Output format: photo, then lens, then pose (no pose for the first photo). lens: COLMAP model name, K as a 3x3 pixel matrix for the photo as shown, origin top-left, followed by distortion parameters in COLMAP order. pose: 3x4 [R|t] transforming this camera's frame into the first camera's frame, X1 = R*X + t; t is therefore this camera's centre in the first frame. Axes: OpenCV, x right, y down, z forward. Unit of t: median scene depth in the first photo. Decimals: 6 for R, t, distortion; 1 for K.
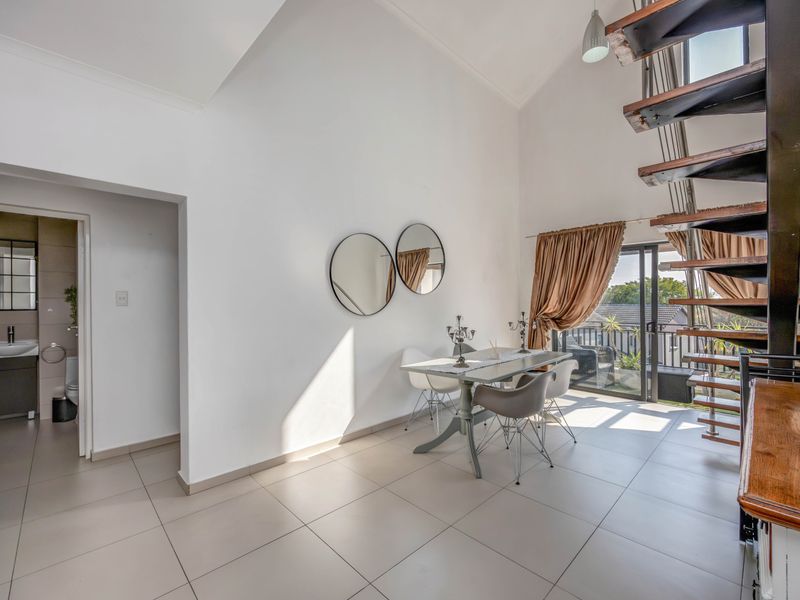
lens RADIAL K [[336.8, 0, 402.5], [0, 336.8, 301.4], [0, 0, 1]] dist [-0.003080, 0.000836]
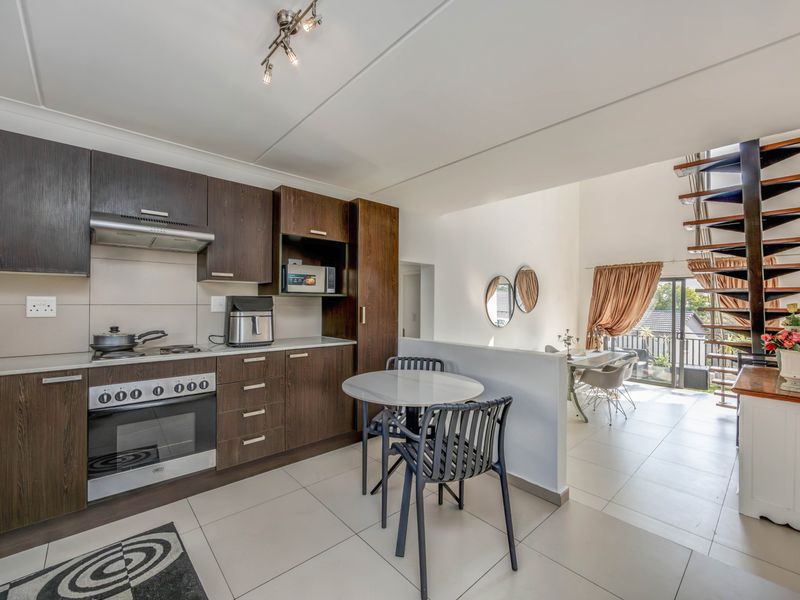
lens RADIAL K [[336.8, 0, 397.2], [0, 336.8, 303.8], [0, 0, 1]] dist [-0.003080, 0.000836]
pose [[0.999496, 0.009265, -0.030367, -0.397809], [-0.009053, 0.999934, 0.007091, -0.056087], [0.030431, -0.006813, 0.999514, -0.437441]]
